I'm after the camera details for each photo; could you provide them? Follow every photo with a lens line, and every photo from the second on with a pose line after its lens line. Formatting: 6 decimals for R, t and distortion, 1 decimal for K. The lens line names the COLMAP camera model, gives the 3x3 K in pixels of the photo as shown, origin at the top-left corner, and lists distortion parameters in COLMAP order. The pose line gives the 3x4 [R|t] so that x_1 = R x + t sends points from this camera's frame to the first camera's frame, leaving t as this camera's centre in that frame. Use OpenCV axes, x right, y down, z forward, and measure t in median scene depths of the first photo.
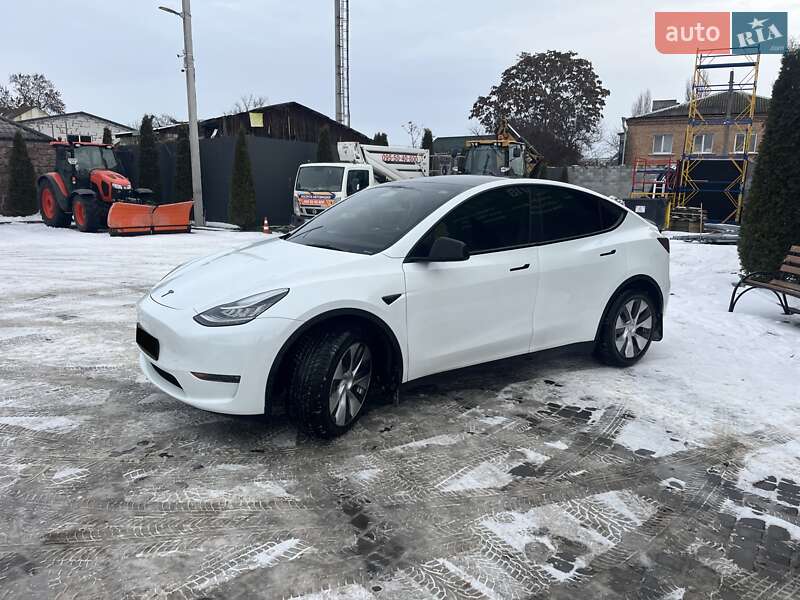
lens RADIAL K [[599.5, 0, 406.3], [0, 599.5, 304.5], [0, 0, 1]] dist [0.066765, -0.082784]
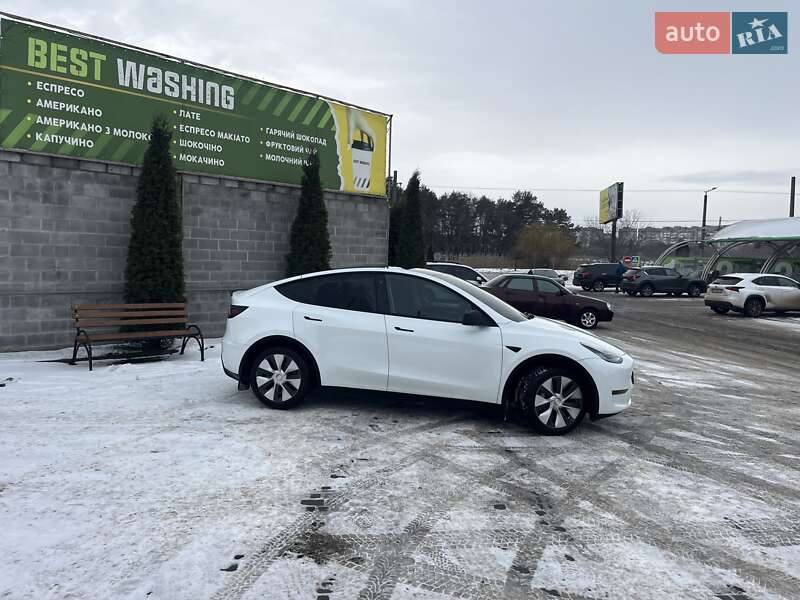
lens RADIAL K [[599.5, 0, 405.2], [0, 599.5, 293.6], [0, 0, 1]] dist [0.066765, -0.082784]
pose [[-0.672850, -0.084261, 0.734965, -0.998523], [0.092780, 0.976036, 0.196838, -0.453460], [-0.733938, 0.200632, -0.648908, 2.033098]]
